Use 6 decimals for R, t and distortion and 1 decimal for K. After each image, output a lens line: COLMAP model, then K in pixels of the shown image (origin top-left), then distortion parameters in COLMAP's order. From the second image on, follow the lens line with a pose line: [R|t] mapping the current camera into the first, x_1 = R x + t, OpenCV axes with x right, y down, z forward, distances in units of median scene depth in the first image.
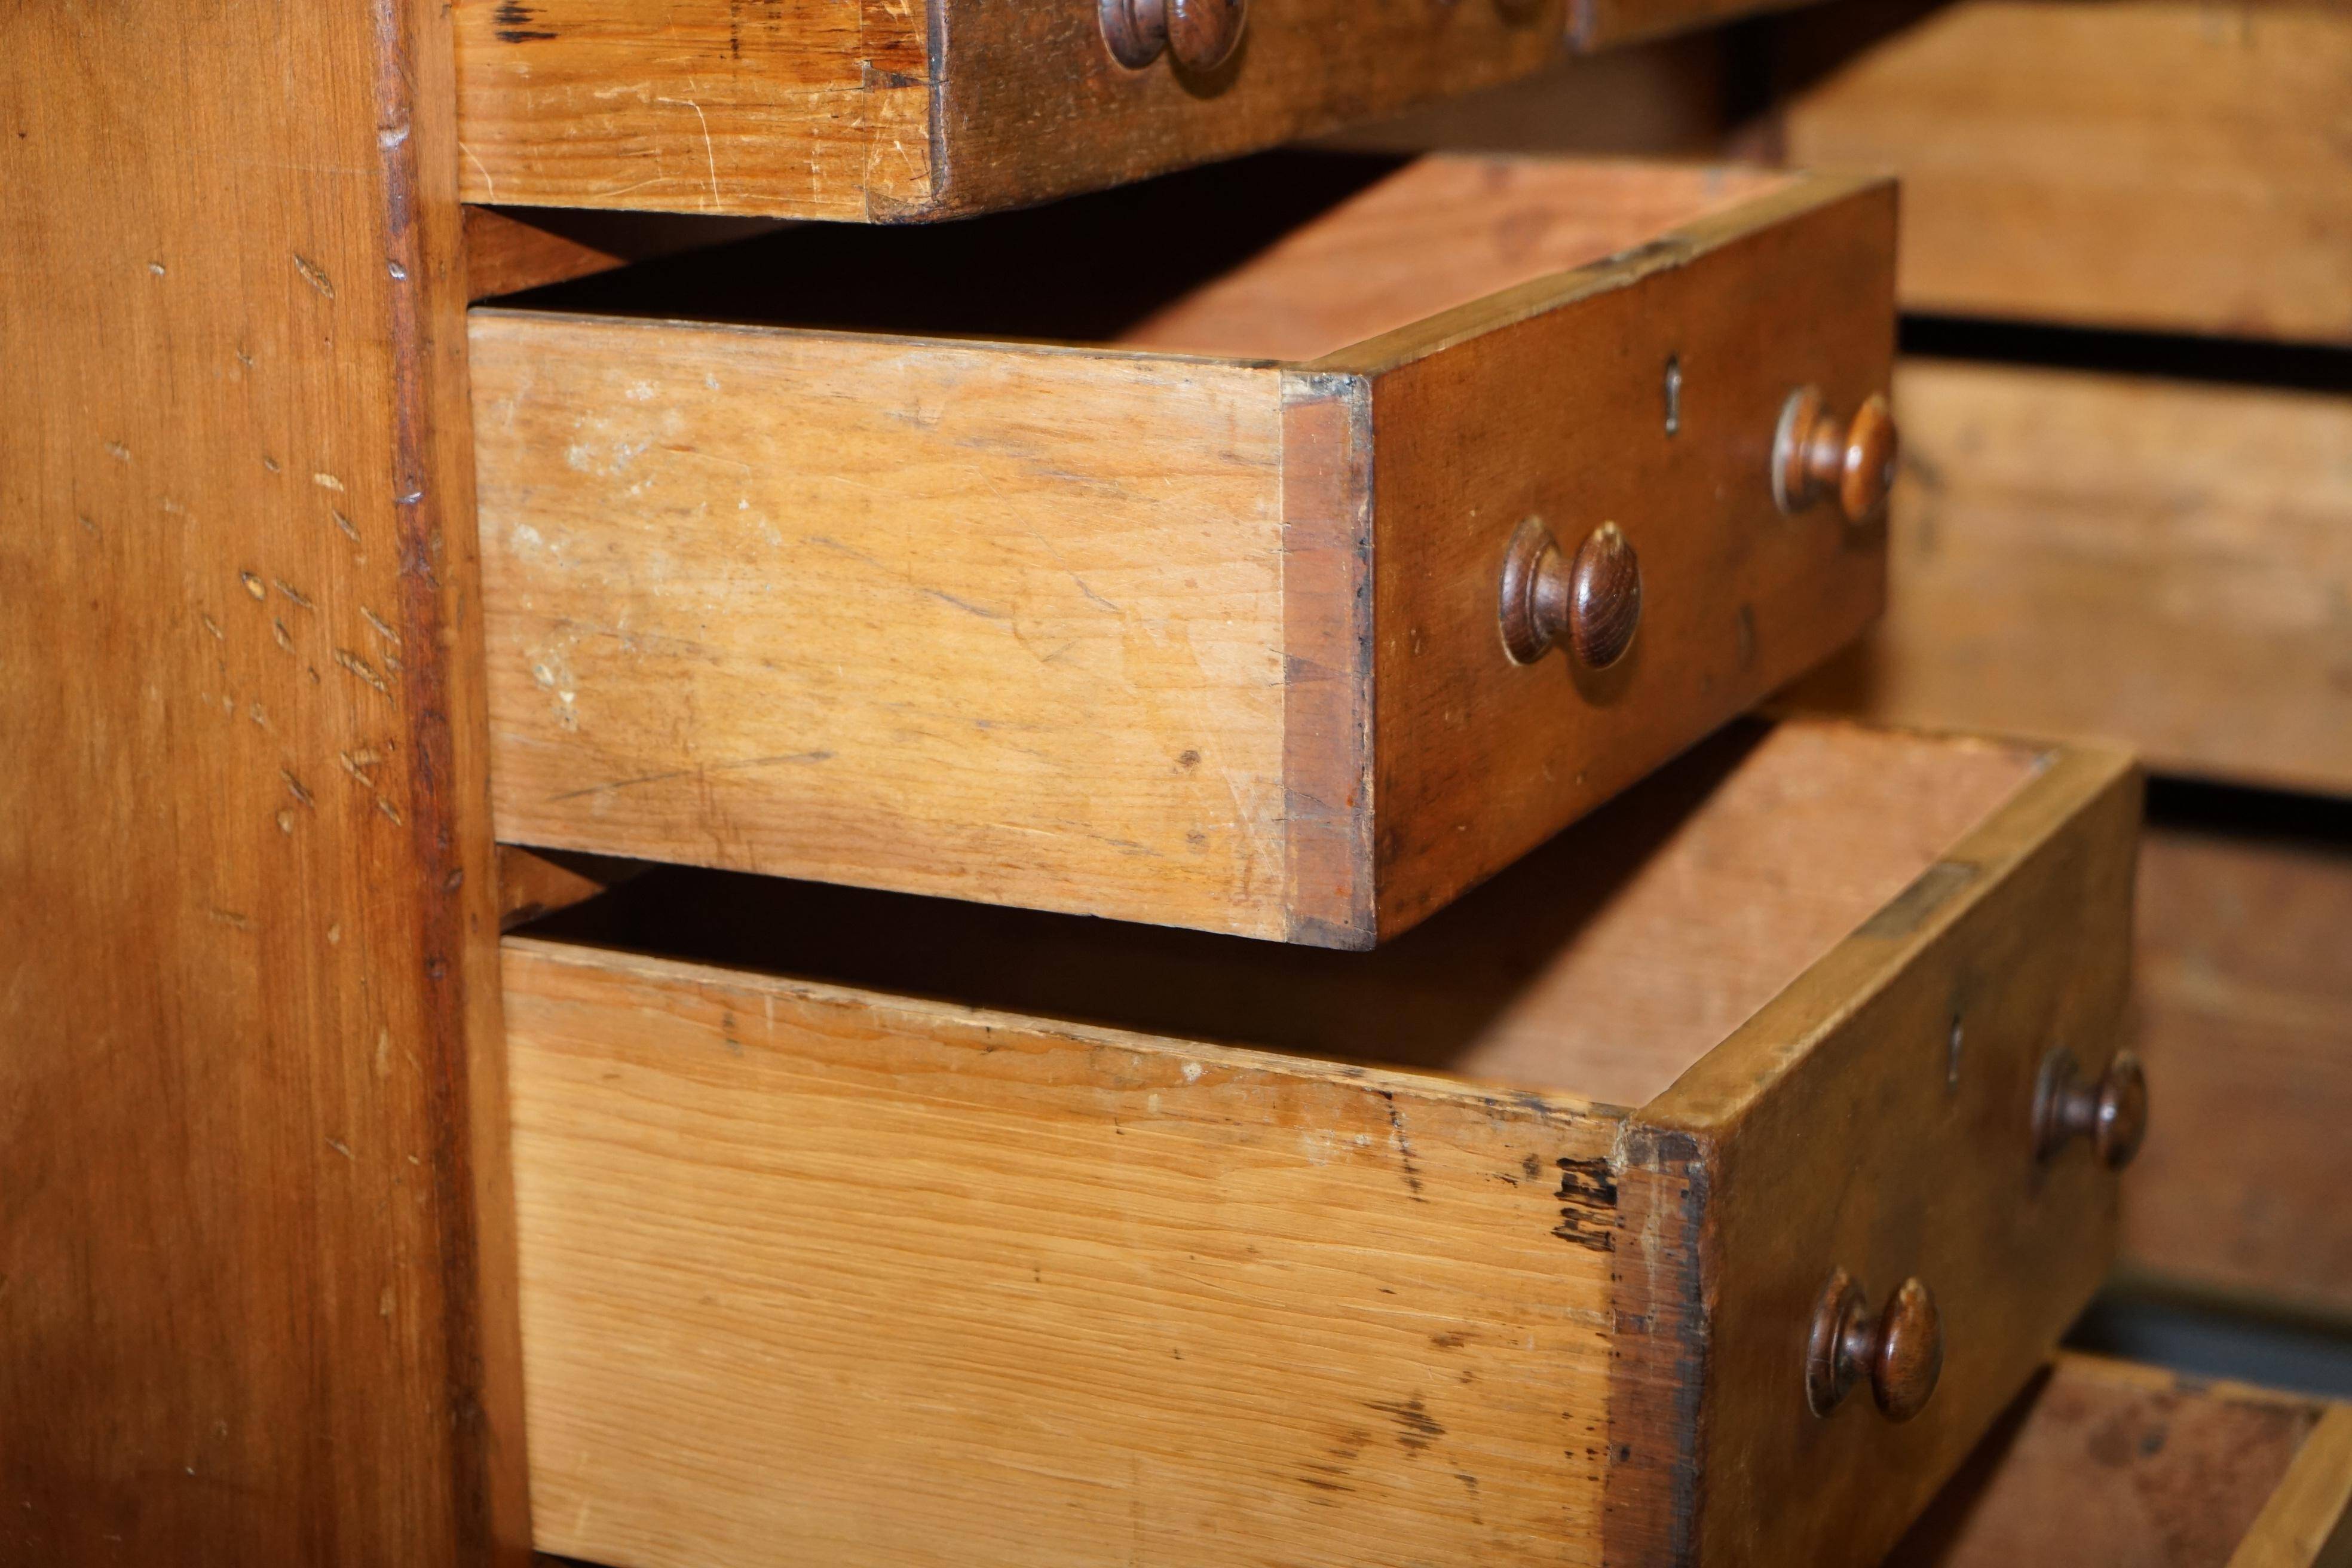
lens RADIAL K [[4775.4, 0, 1176.0], [0, 4775.4, 784.0], [0, 0, 1]] dist [-0.013564, 0.101632]
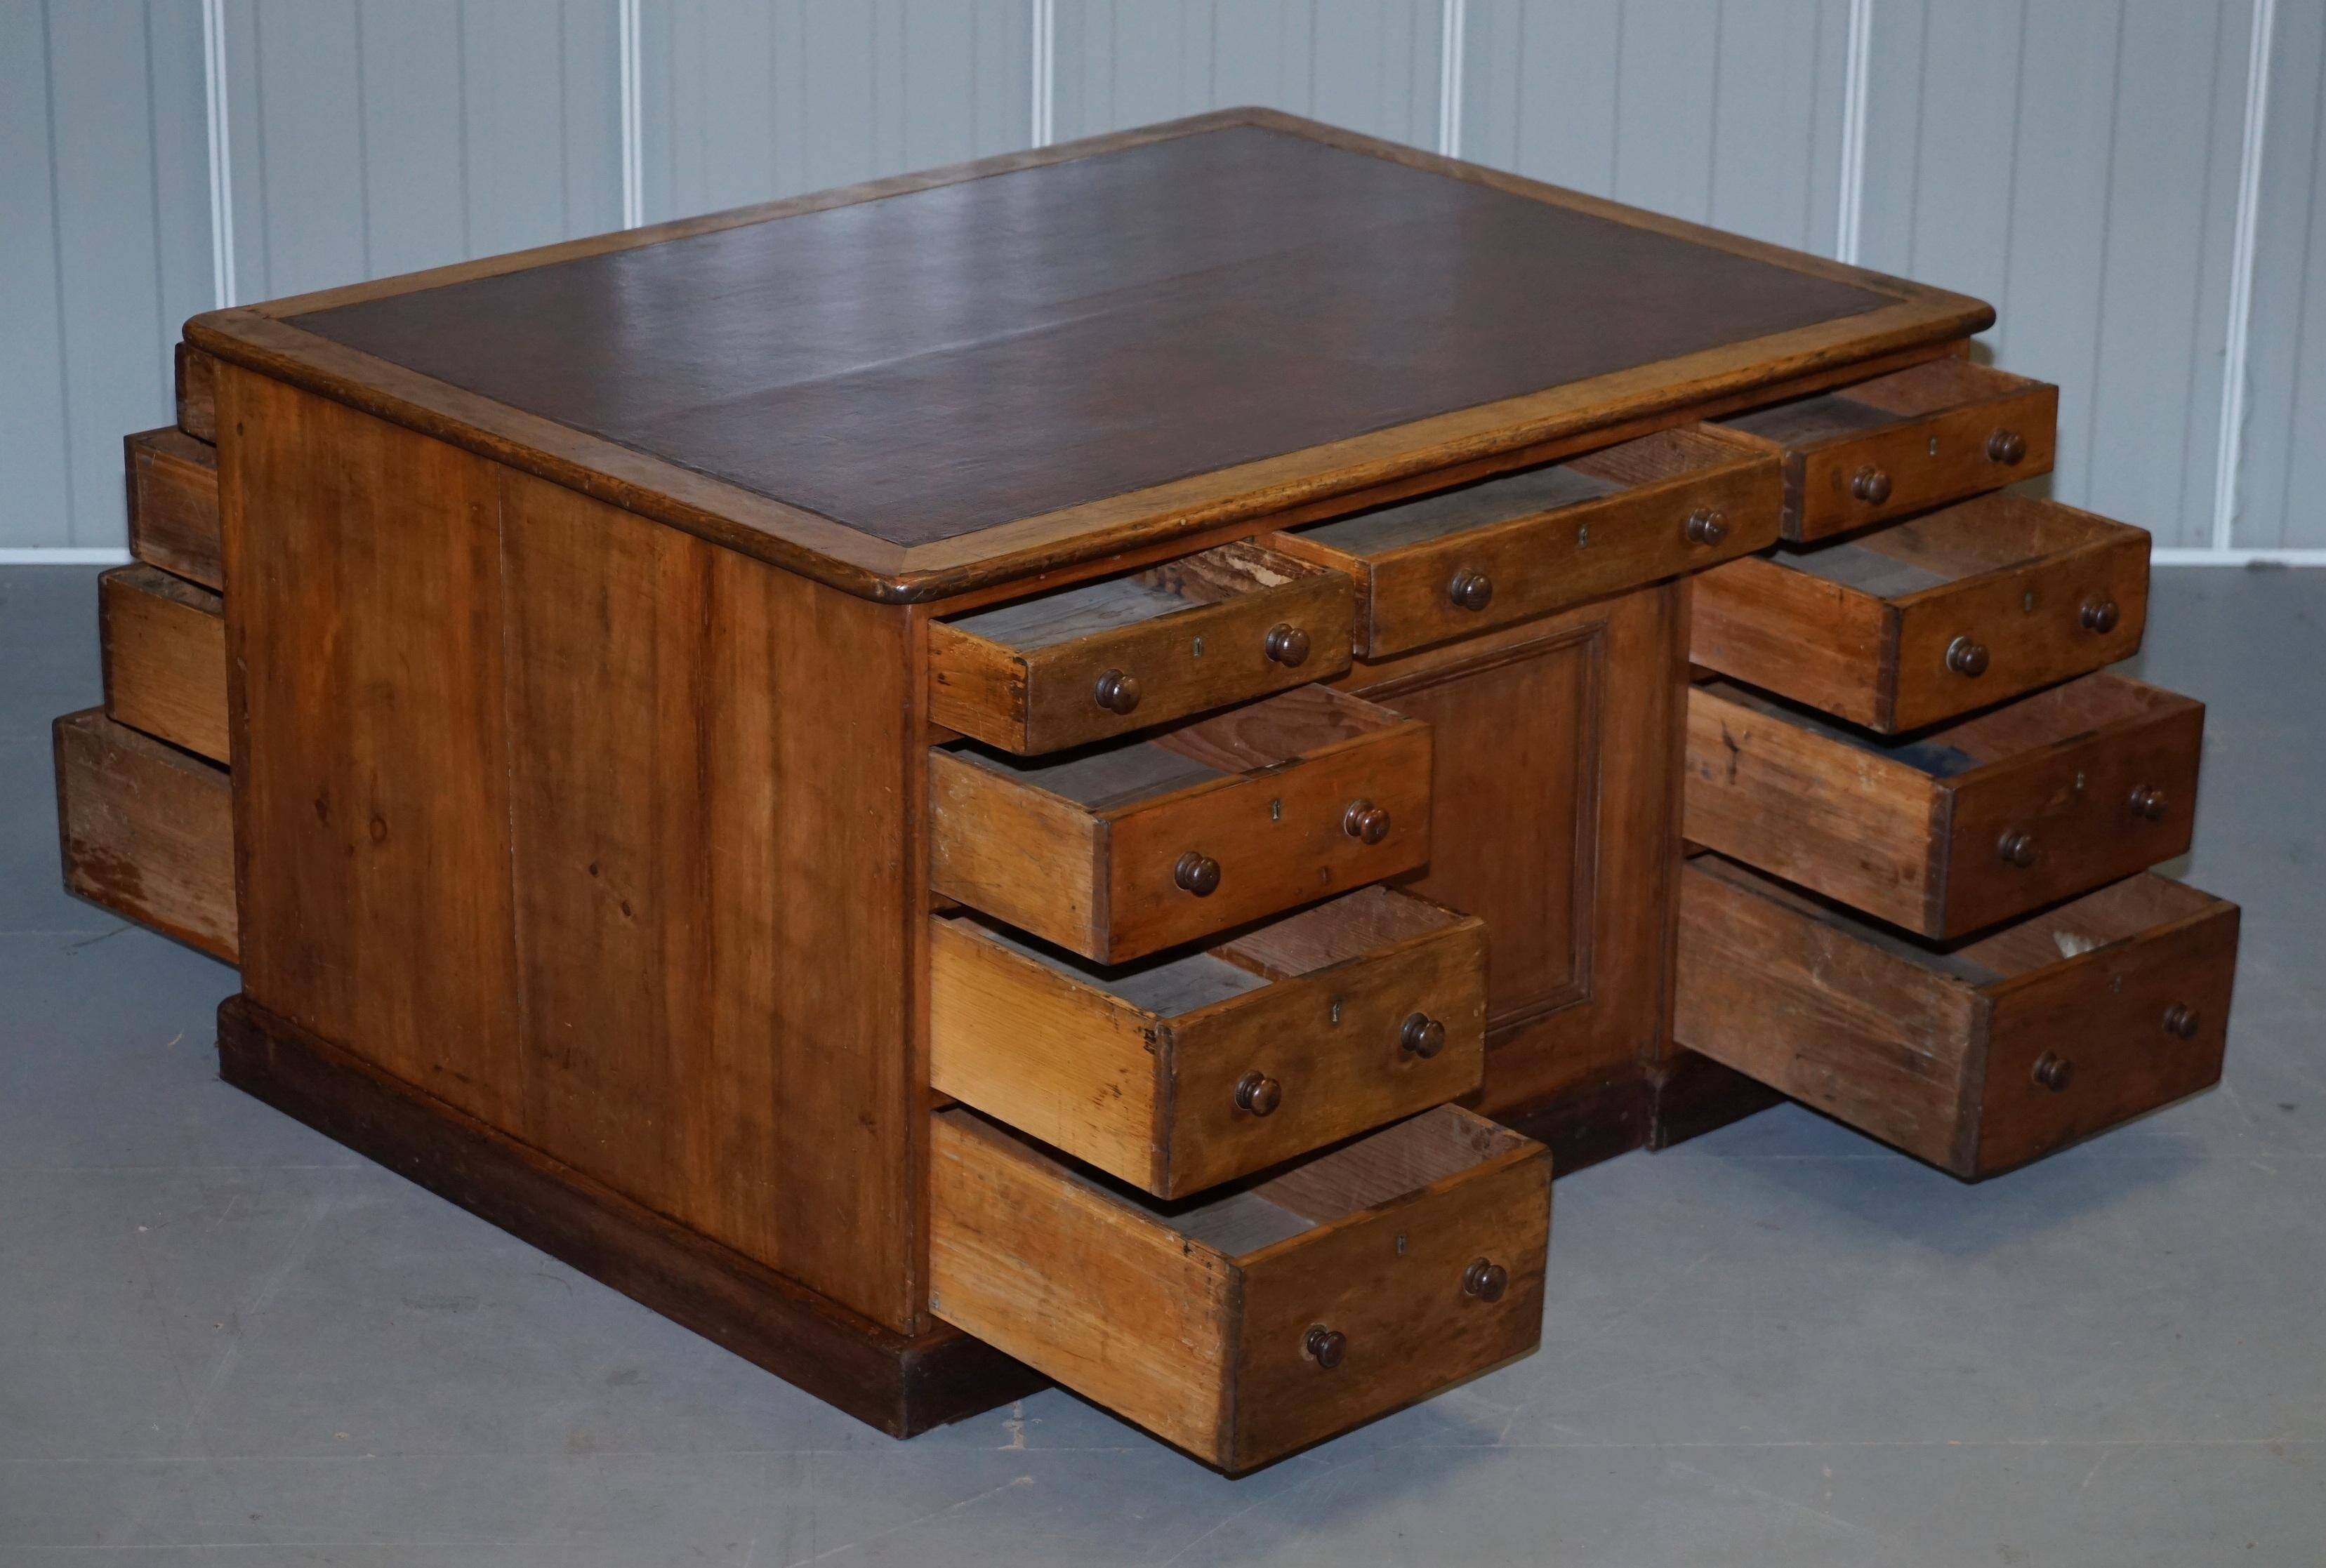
lens RADIAL K [[5768.1, 0, 1163.0], [0, 5768.1, 784.0], [0, 0, 1]] dist [-0.067489, 0.053231]
pose [[0.929820, 0.152293, -0.335026, 1.512407], [-0.118947, 0.985861, 0.118025, -0.619992], [0.348263, -0.069891, 0.934788, -3.087893]]
